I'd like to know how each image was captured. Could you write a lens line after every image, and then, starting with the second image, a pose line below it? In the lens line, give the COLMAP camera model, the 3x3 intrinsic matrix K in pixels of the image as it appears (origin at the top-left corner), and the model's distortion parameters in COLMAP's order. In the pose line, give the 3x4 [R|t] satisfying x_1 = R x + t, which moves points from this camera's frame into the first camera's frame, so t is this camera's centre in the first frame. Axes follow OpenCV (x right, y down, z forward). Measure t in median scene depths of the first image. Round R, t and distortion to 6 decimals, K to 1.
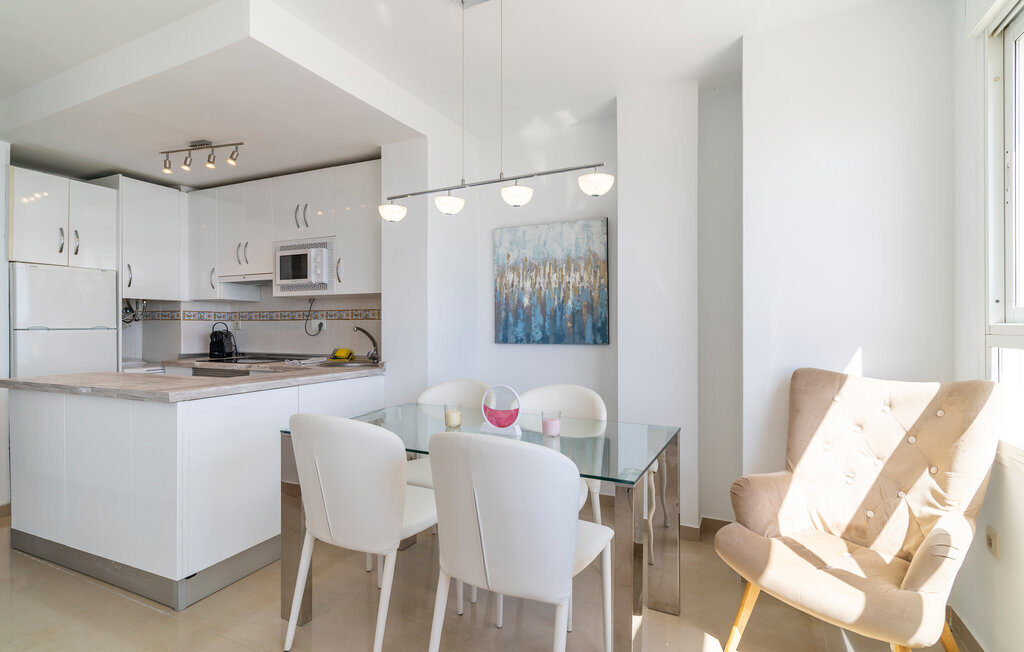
lens RADIAL K [[495.8, 0, 510.3], [0, 495.8, 329.9], [0, 0, 1]] dist [0.000988, 0.001279]
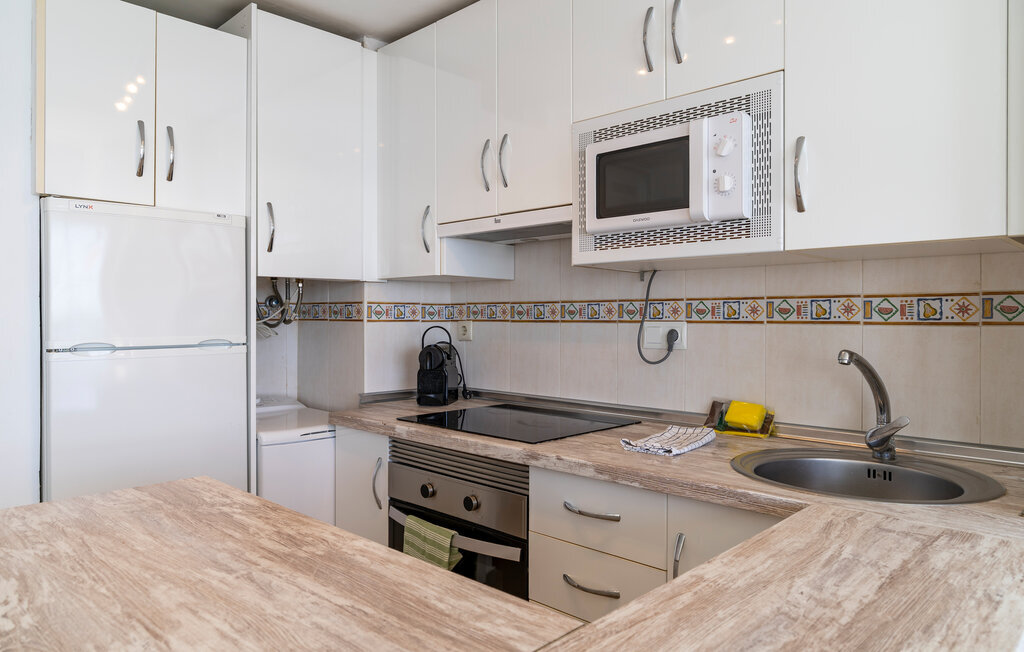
lens RADIAL K [[672.3, 0, 512.9], [0, 672.3, 320.7], [0, 0, 1]] dist [-0.002833, 0.000815]
pose [[0.939931, 0.002484, -0.341354, -0.367908], [-0.001857, 0.999996, 0.002162, -0.026288], [0.341358, -0.001398, 0.939932, 0.526598]]
